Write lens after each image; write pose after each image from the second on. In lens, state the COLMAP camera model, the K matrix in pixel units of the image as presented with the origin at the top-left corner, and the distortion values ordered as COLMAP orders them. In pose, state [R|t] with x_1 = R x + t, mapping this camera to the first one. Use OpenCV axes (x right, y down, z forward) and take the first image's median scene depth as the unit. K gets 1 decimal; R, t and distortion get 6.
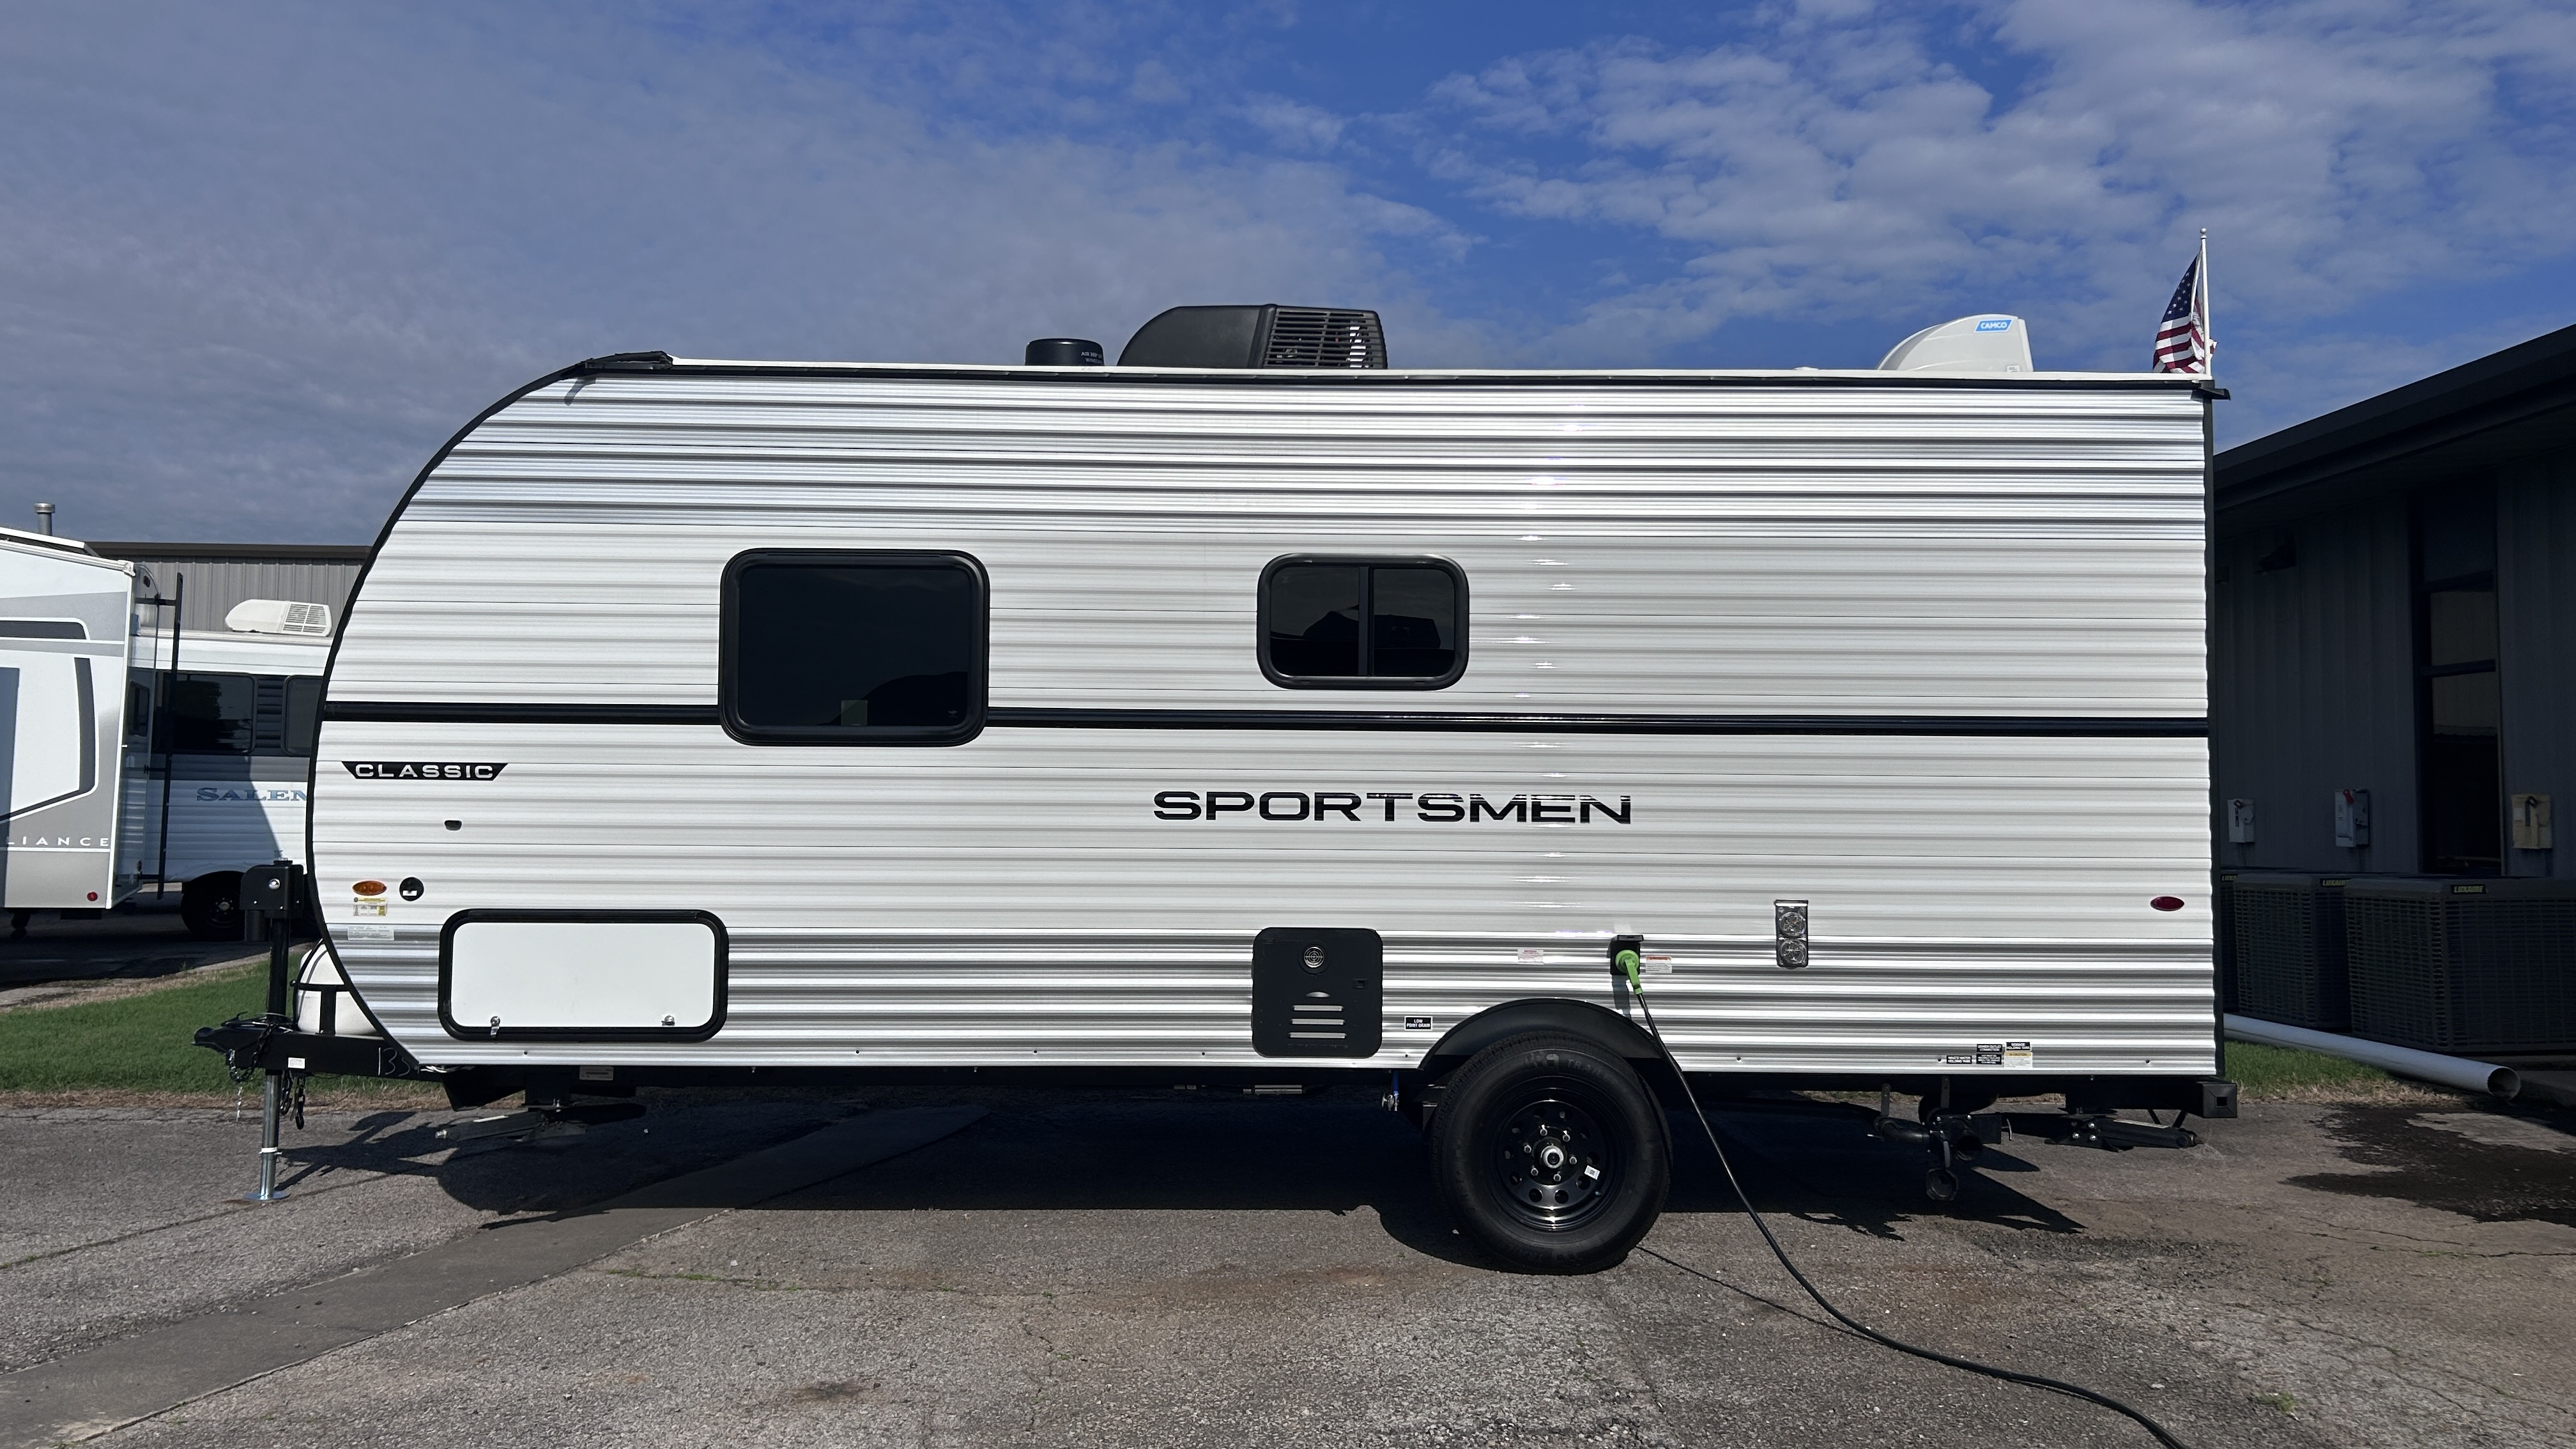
lens RADIAL K [[1955.1, 0, 1275.4], [0, 1955.1, 733.4], [0, 0, 1]] dist [0.062329, -0.060542]
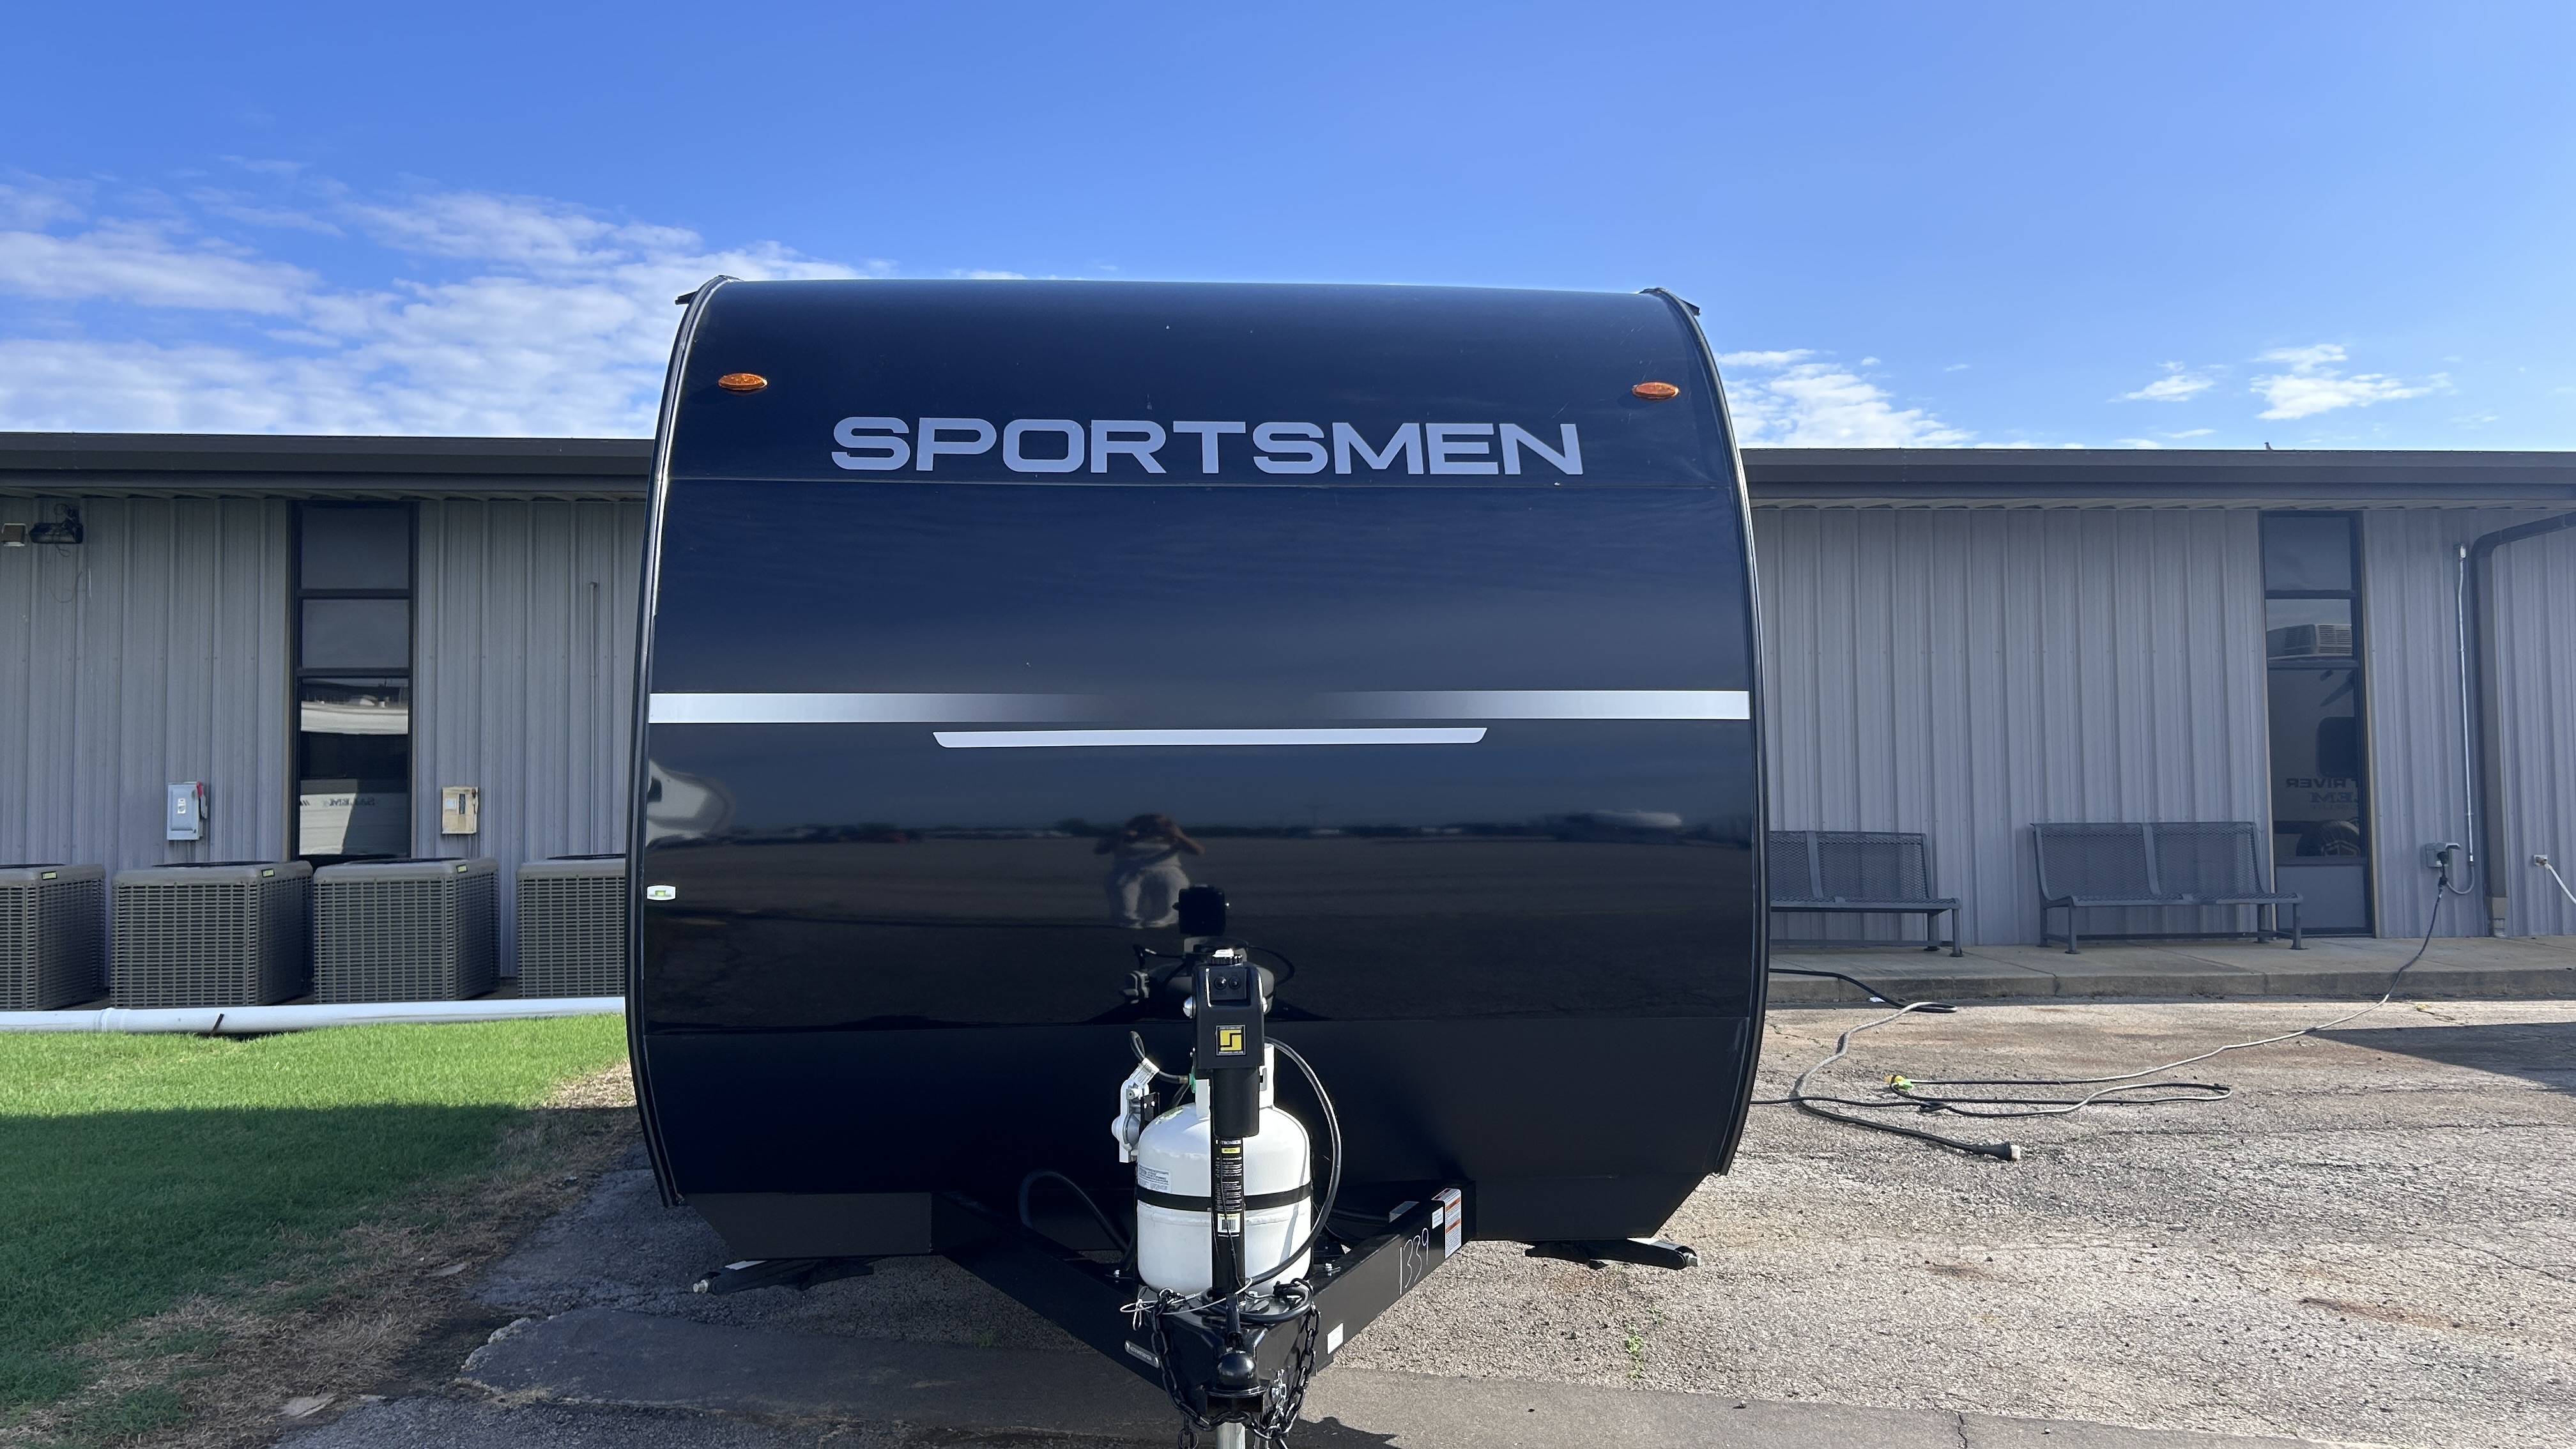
lens RADIAL K [[1955.1, 0, 1322.3], [0, 1955.1, 703.9], [0, 0, 1]] dist [0.062329, -0.060542]
pose [[-0.082005, 0.039848, 0.995835, -1.157728], [-0.032672, 0.998556, -0.042648, 0.023454], [-0.996096, -0.036034, -0.080585, 1.003611]]
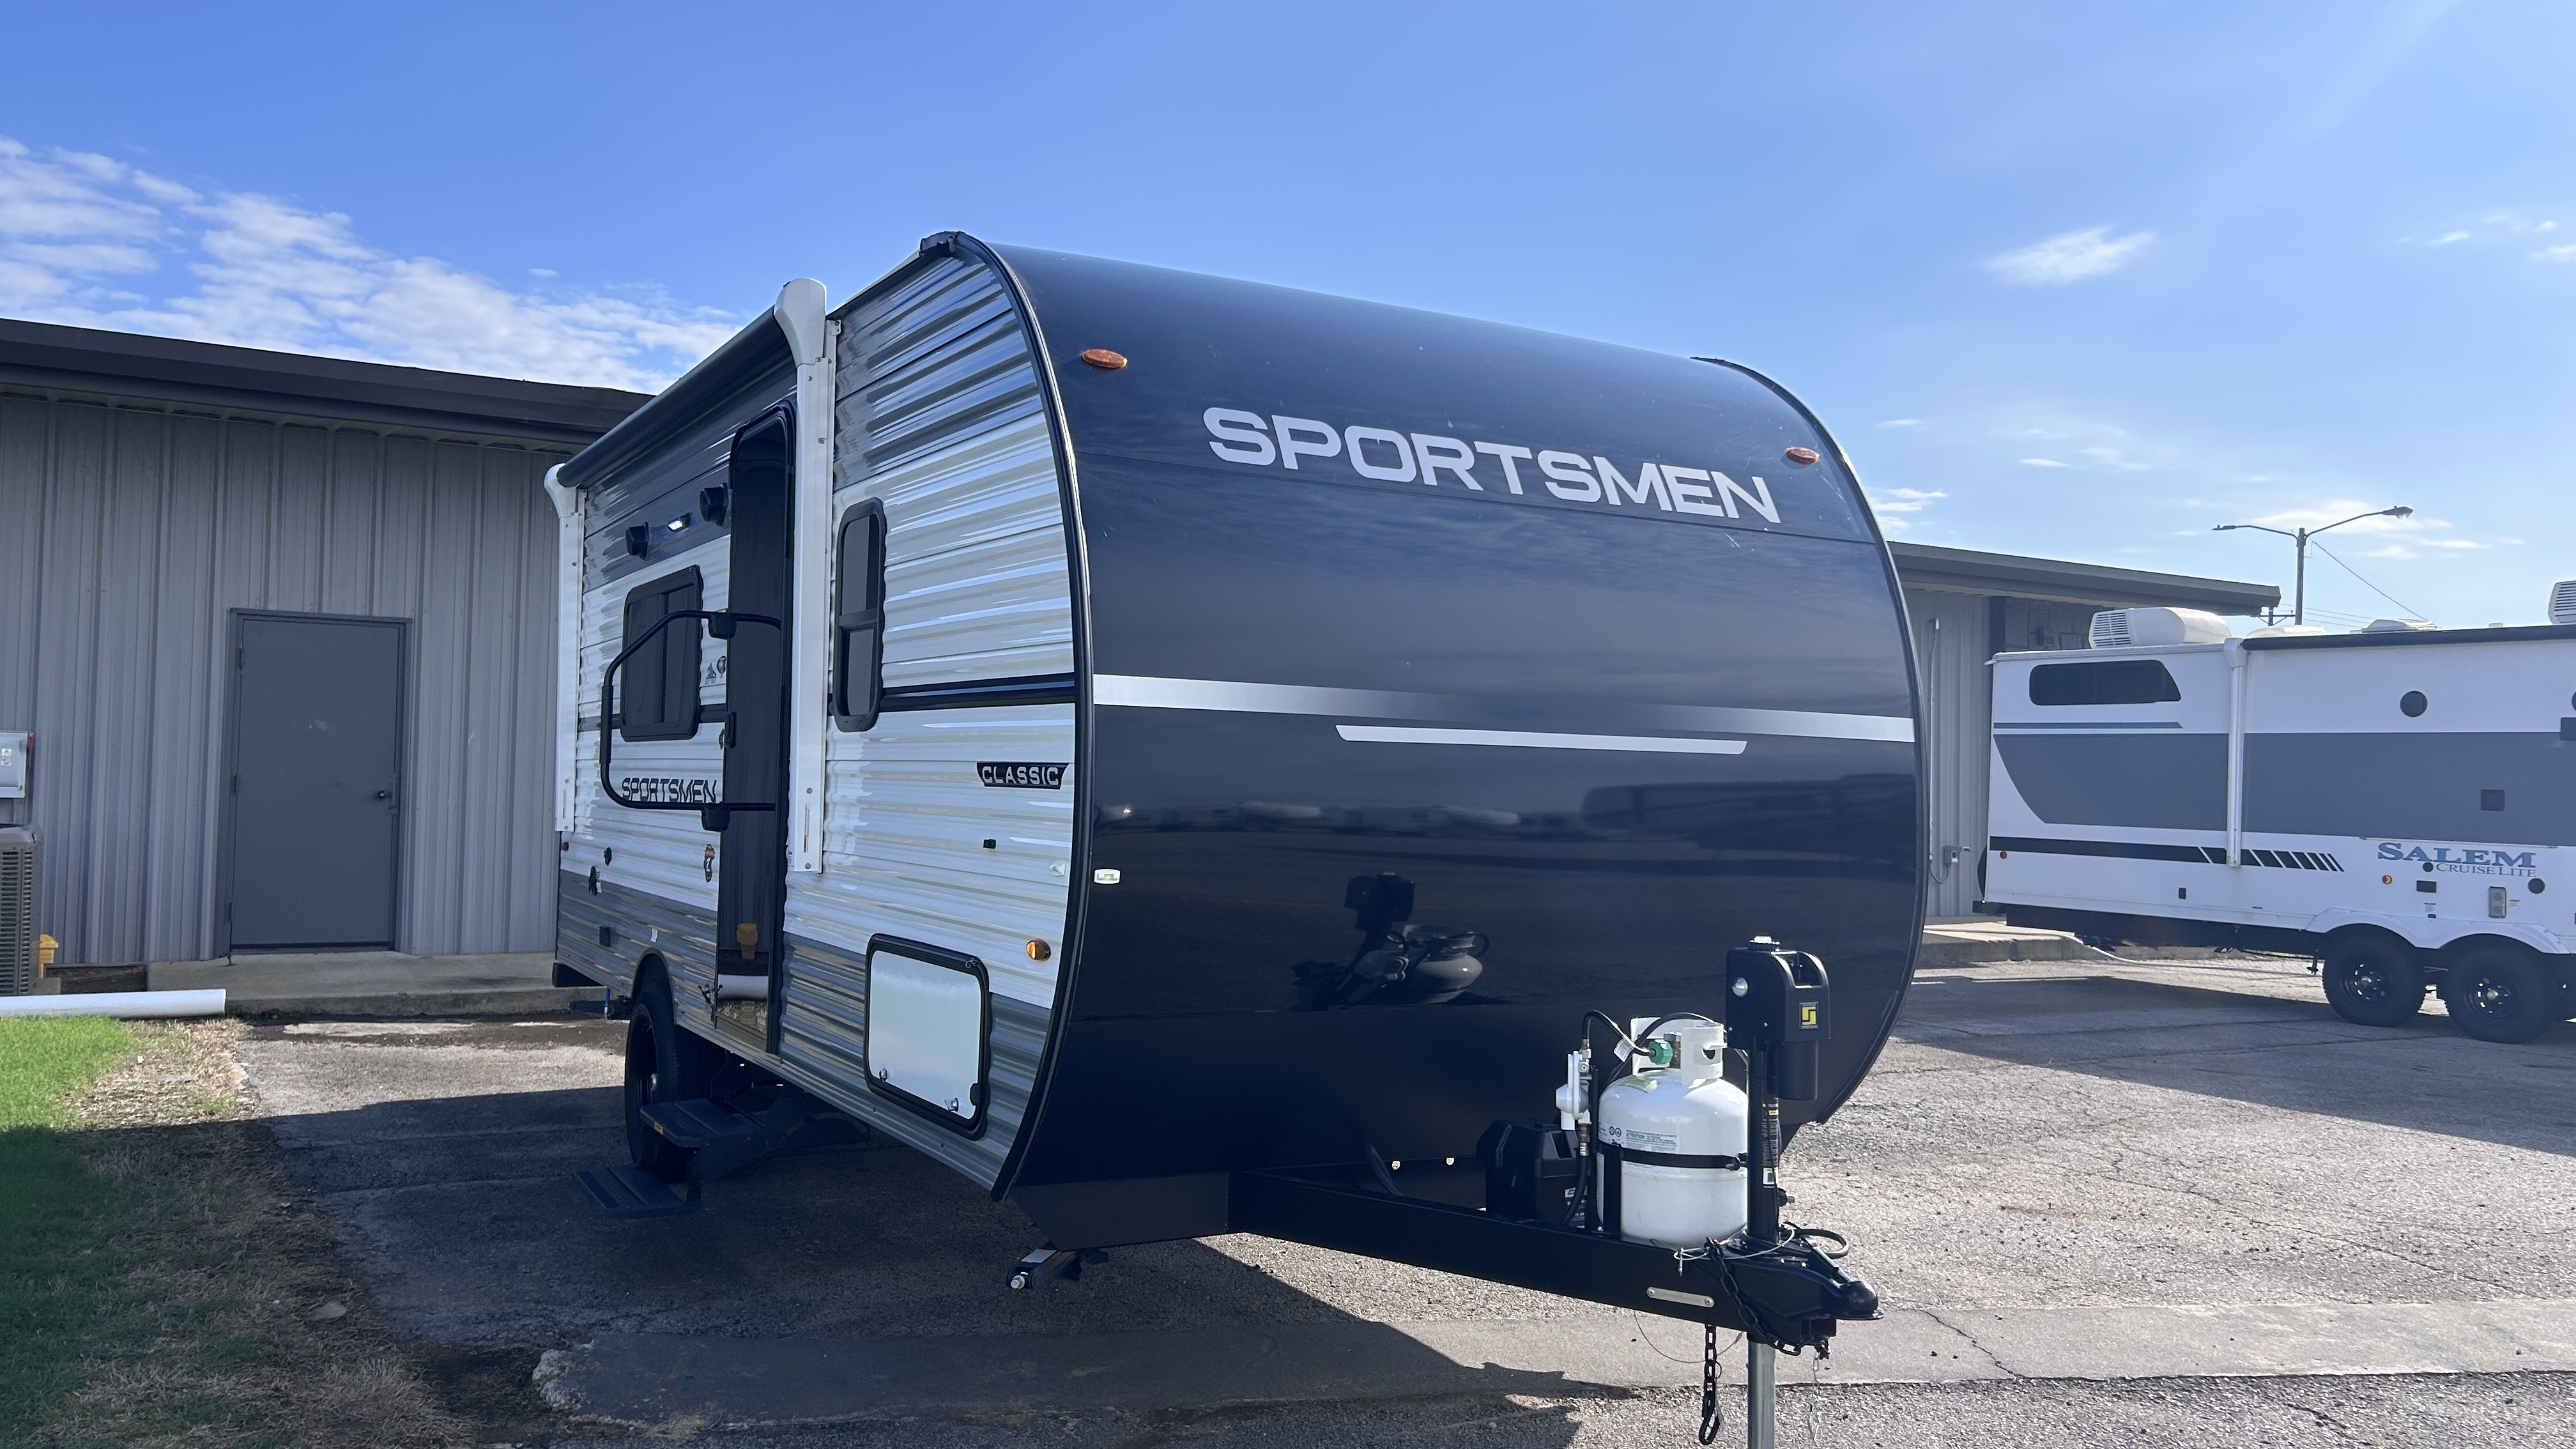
lens RADIAL K [[1955.1, 0, 1262.7], [0, 1955.1, 716.1], [0, 0, 1]] dist [0.062329, -0.060542]
pose [[-0.480729, 0.014327, 0.876752, -1.099856], [-0.061247, 0.996876, -0.049872, 0.036030], [-0.874728, -0.077673, -0.478350, 1.300736]]
